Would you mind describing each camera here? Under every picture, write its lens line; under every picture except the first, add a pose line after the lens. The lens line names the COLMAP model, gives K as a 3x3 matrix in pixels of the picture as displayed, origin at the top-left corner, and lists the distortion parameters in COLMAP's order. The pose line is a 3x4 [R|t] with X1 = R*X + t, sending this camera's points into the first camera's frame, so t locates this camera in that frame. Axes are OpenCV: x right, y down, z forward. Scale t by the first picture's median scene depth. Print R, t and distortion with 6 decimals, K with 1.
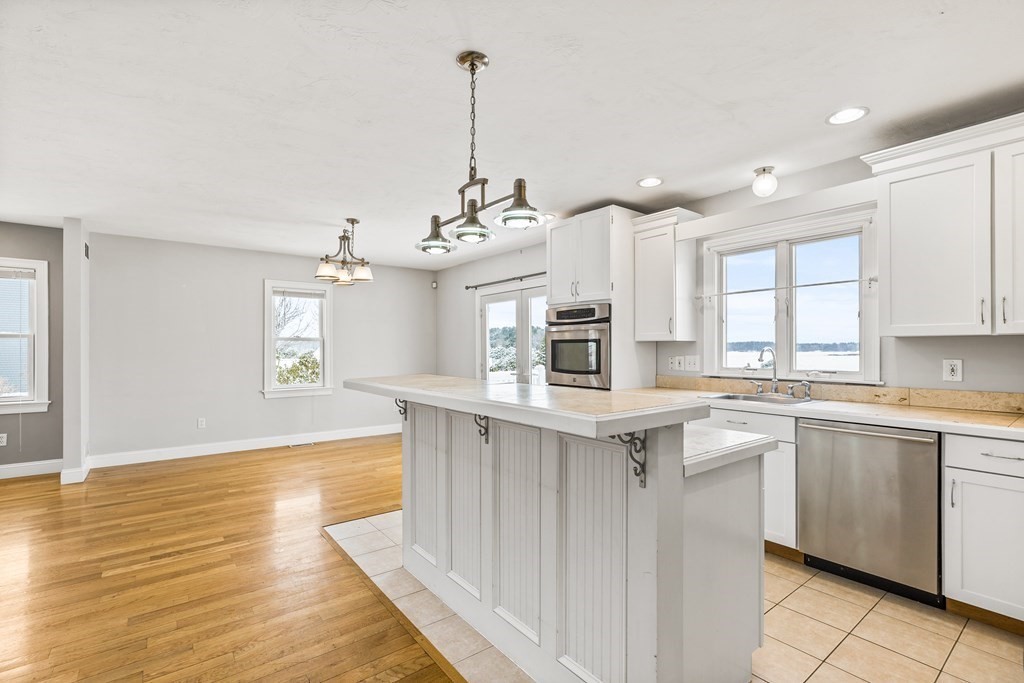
lens RADIAL K [[466.8, 0, 513.0], [0, 466.8, 349.4], [0, 0, 1]] dist [-0.005453, 0.000512]
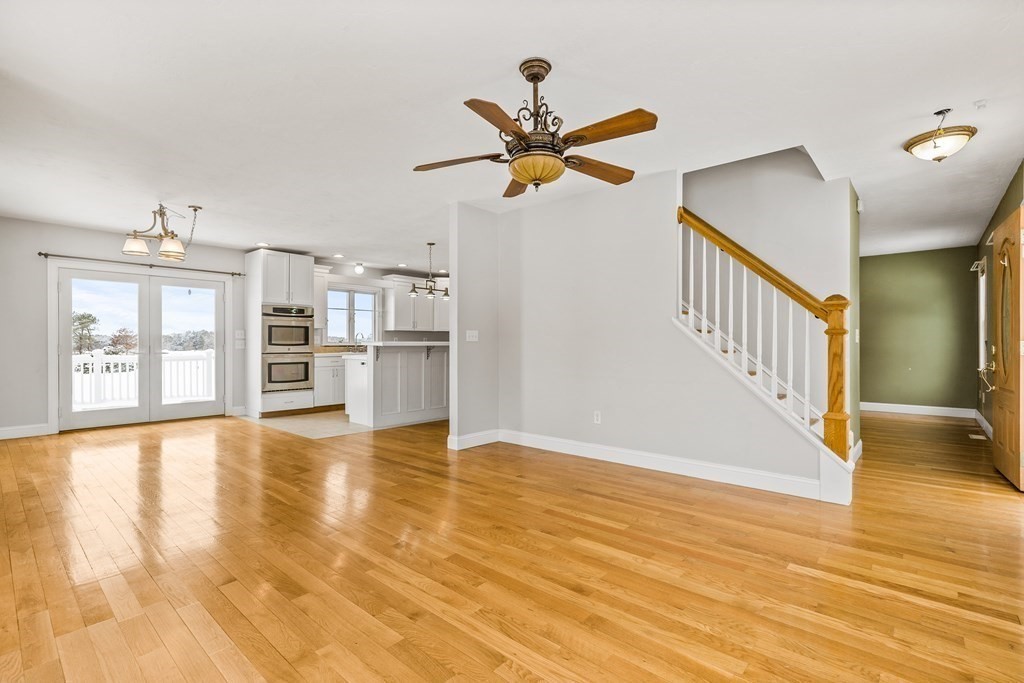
lens RADIAL K [[466.8, 0, 516.8], [0, 466.8, 339.2], [0, 0, 1]] dist [-0.005453, 0.000512]
pose [[-0.194625, 0.013475, 0.980785, -1.621927], [0.003255, 0.999909, -0.013092, 0.050927], [-0.980872, 0.000645, -0.194651, 0.489458]]
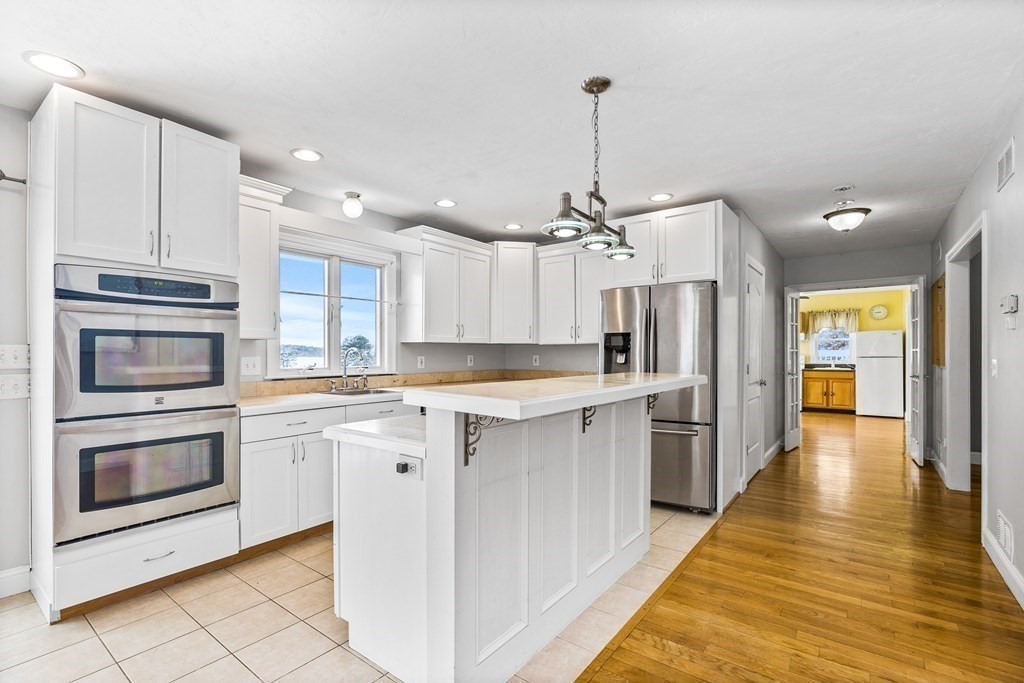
lens RADIAL K [[466.8, 0, 518.3], [0, 466.8, 350.5], [0, 0, 1]] dist [-0.005453, 0.000512]
pose [[-0.266289, 0.006340, 0.963872, -0.514904], [0.004650, 0.999975, -0.005292, 0.007518], [-0.963882, 0.003073, -0.266312, 0.688729]]
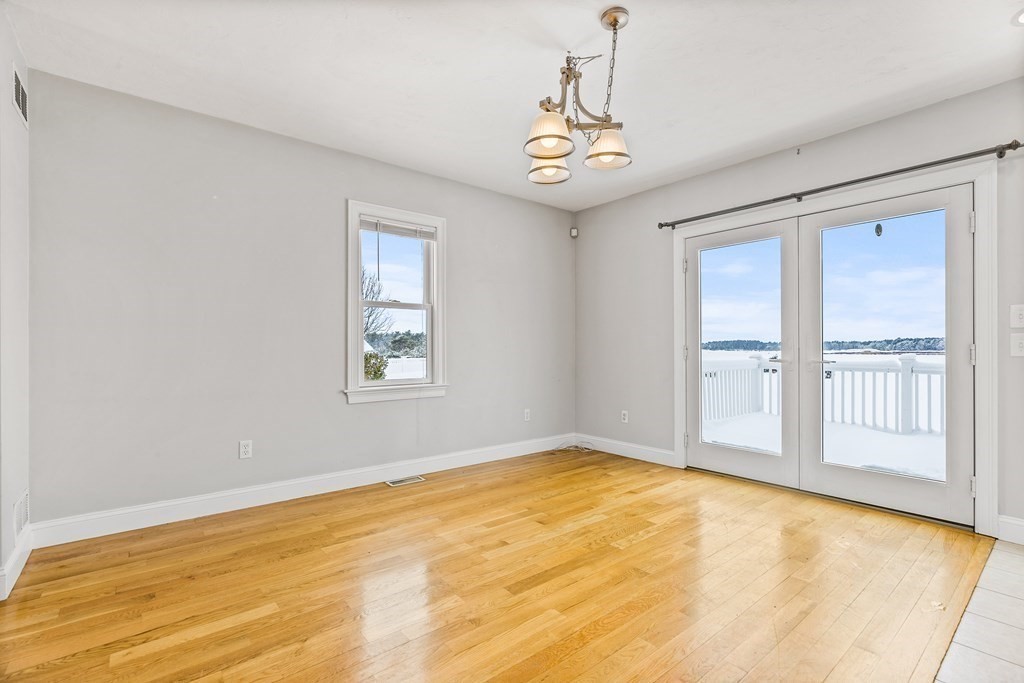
lens RADIAL K [[466.8, 0, 514.6], [0, 466.8, 349.0], [0, 0, 1]] dist [-0.005453, 0.000512]
pose [[0.999581, -0.000666, 0.028952, -0.472153], [0.000632, 0.999999, 0.001188, 0.050403], [-0.028953, -0.001169, 0.999580, 0.566778]]
